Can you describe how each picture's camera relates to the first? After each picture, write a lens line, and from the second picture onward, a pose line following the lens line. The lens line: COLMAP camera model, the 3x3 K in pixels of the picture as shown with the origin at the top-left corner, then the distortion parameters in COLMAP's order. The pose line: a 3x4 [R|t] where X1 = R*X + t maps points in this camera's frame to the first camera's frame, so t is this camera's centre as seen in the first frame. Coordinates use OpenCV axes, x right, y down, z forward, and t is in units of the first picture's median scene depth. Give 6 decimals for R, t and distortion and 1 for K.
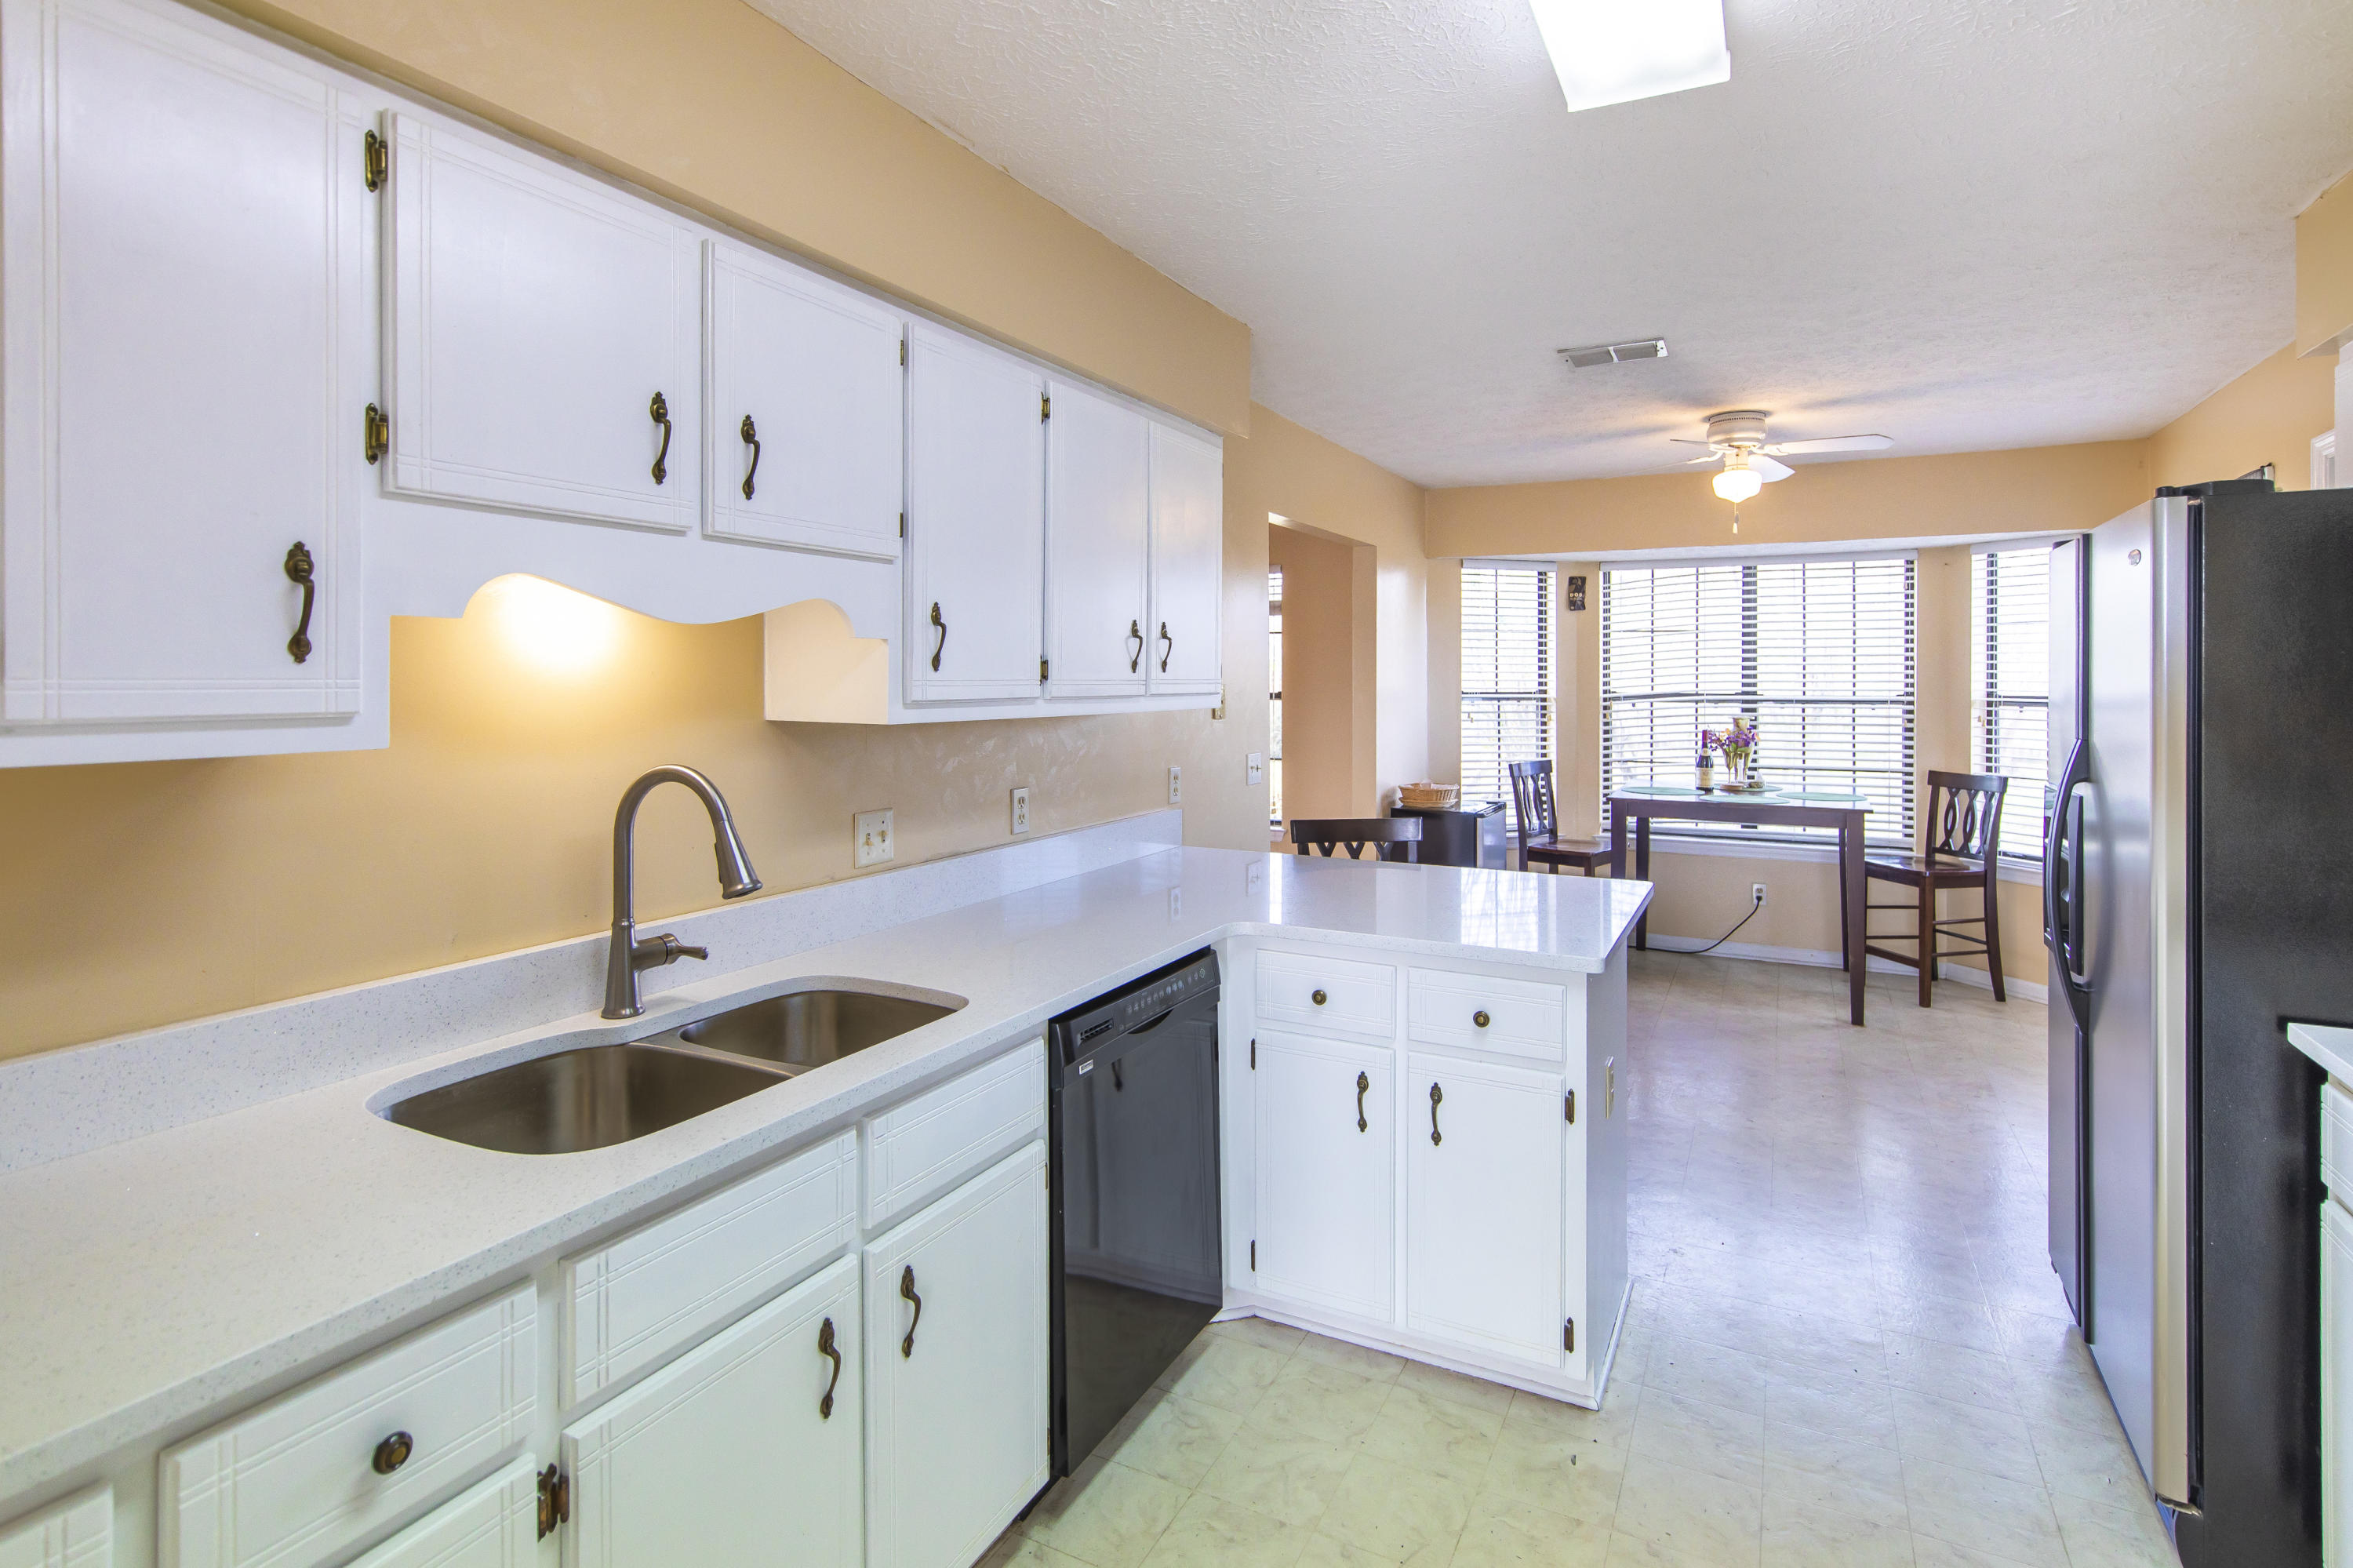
lens RADIAL K [[1168.9, 0, 1185.9], [0, 1168.9, 675.1], [0, 0, 1]] dist [0.005170, -0.002426]
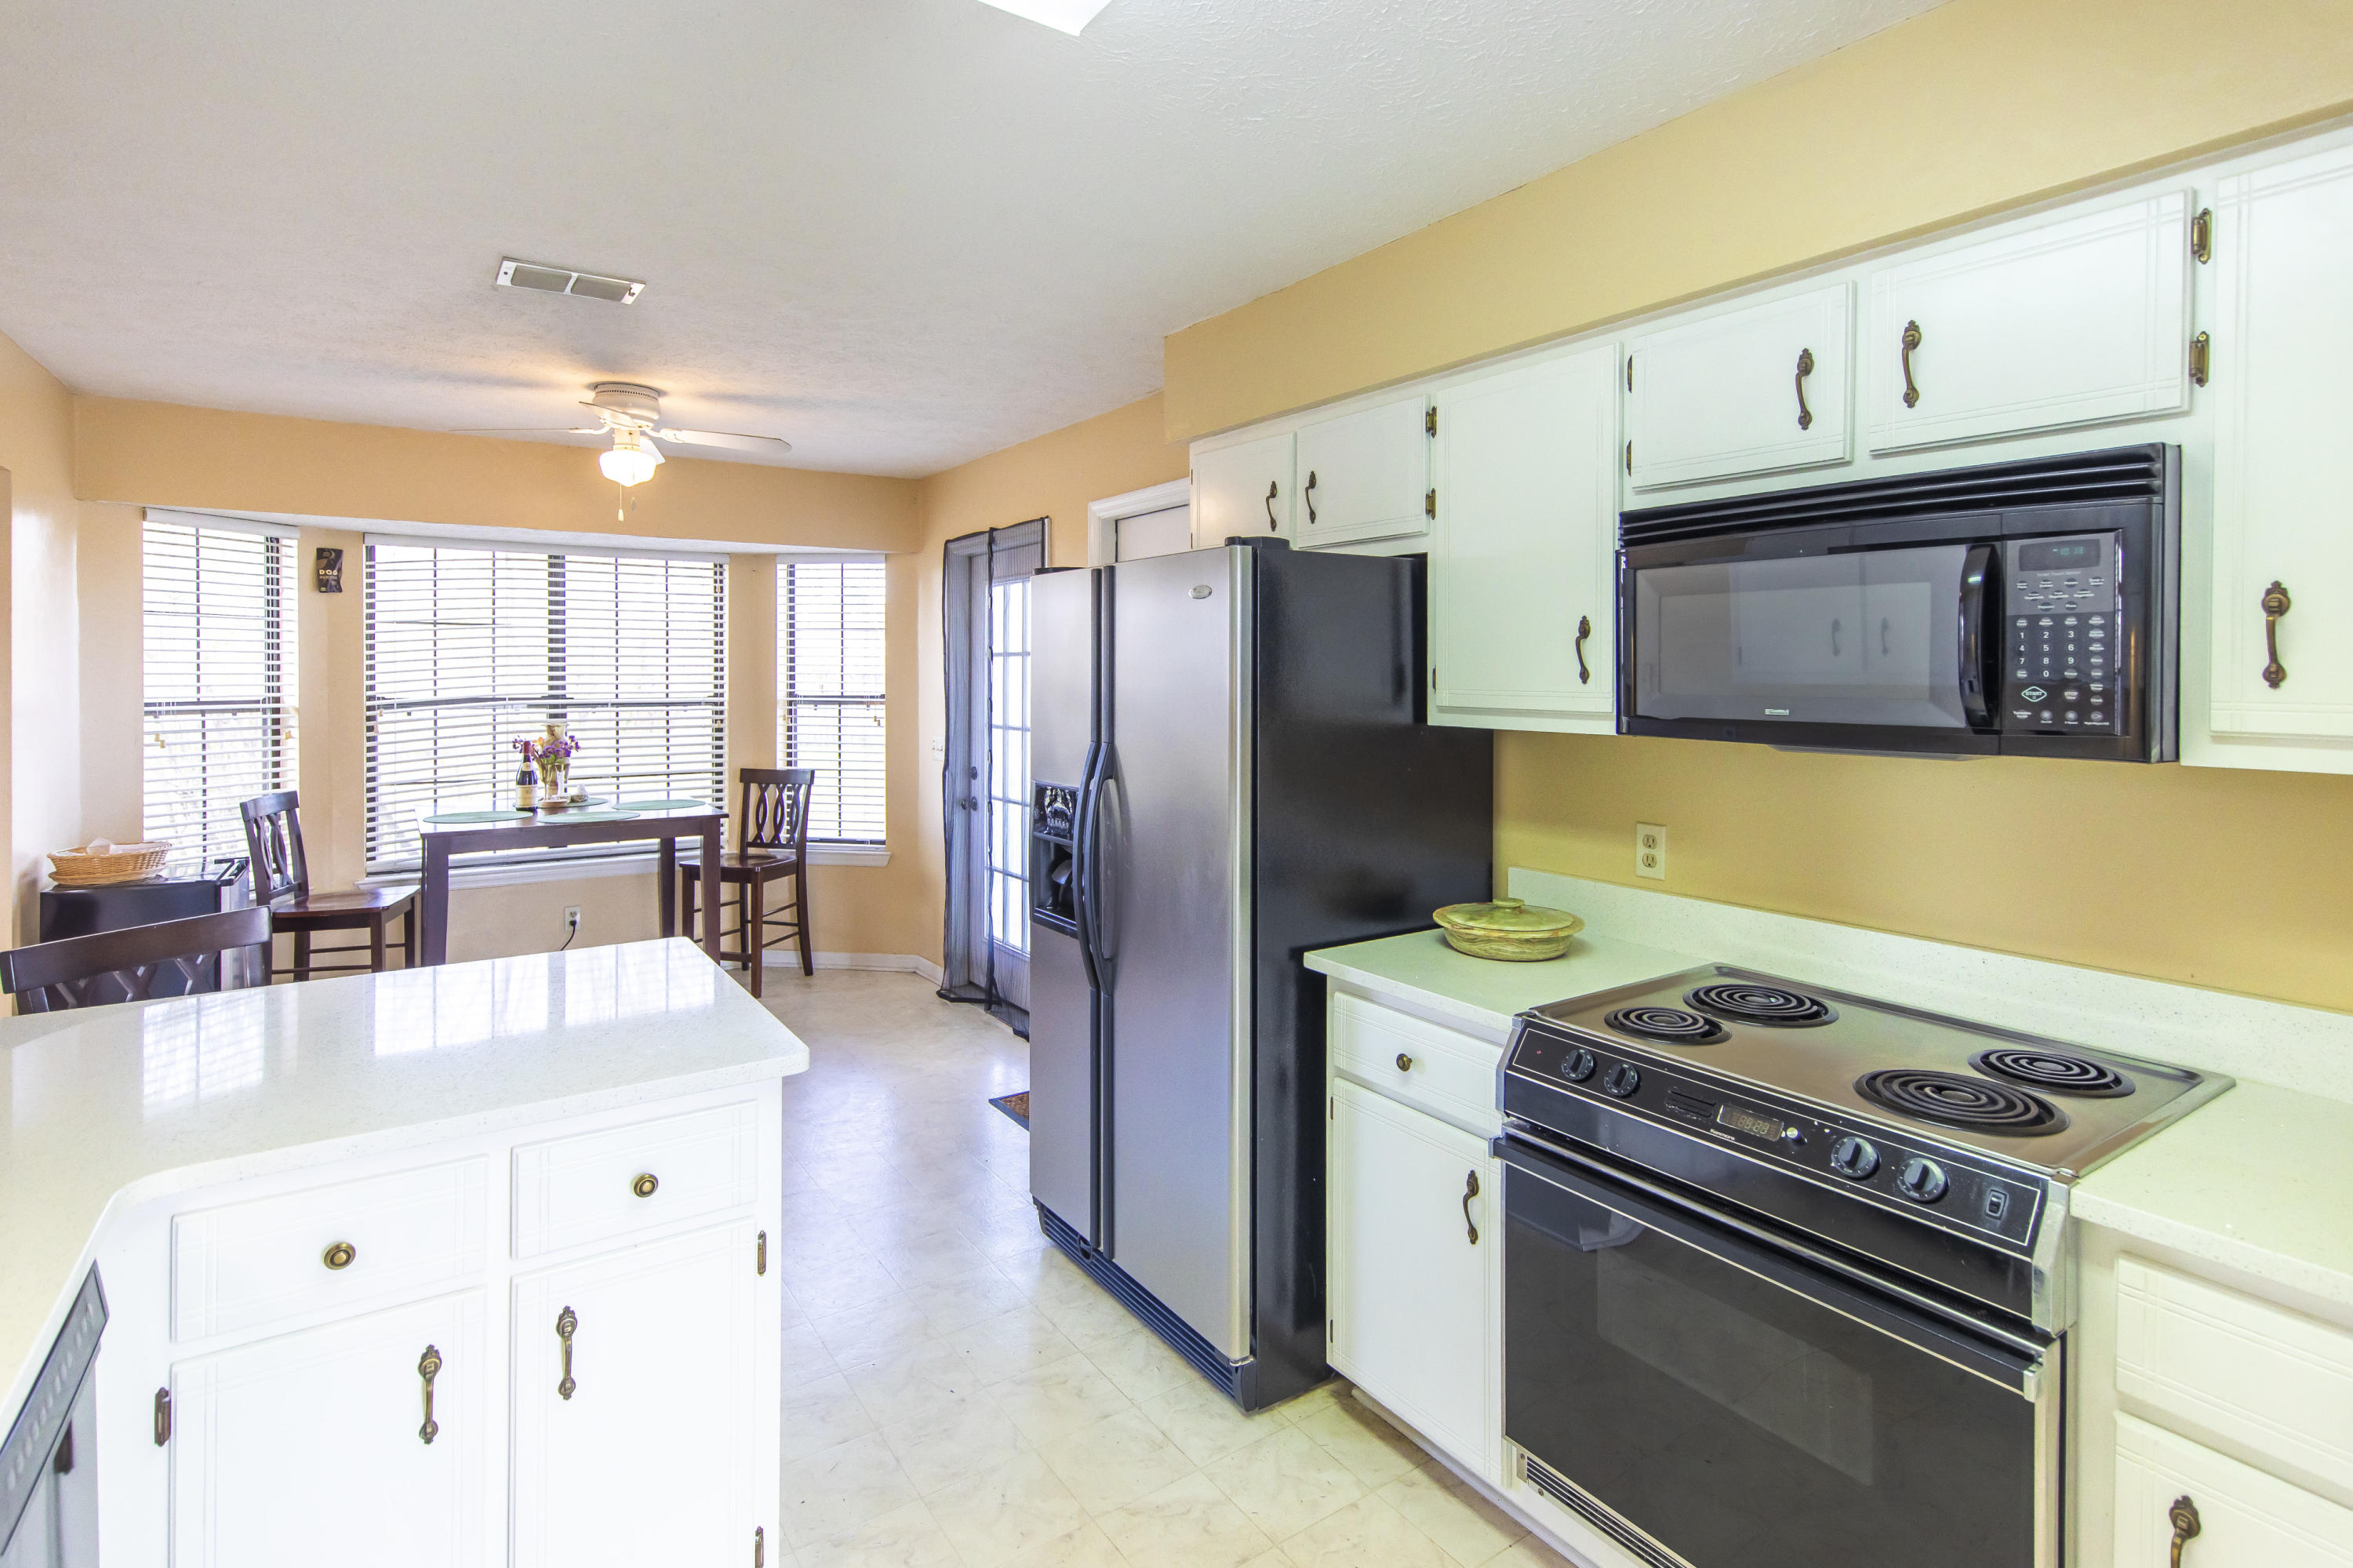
lens RADIAL K [[1168.9, 0, 1189.4], [0, 1168.9, 669.1], [0, 0, 1]] dist [0.005170, -0.002426]
pose [[0.463512, 0.000474, 0.886091, -0.096012], [-0.002159, 0.999997, 0.000594, -0.007928], [-0.886088, -0.002189, 0.463511, 0.166223]]
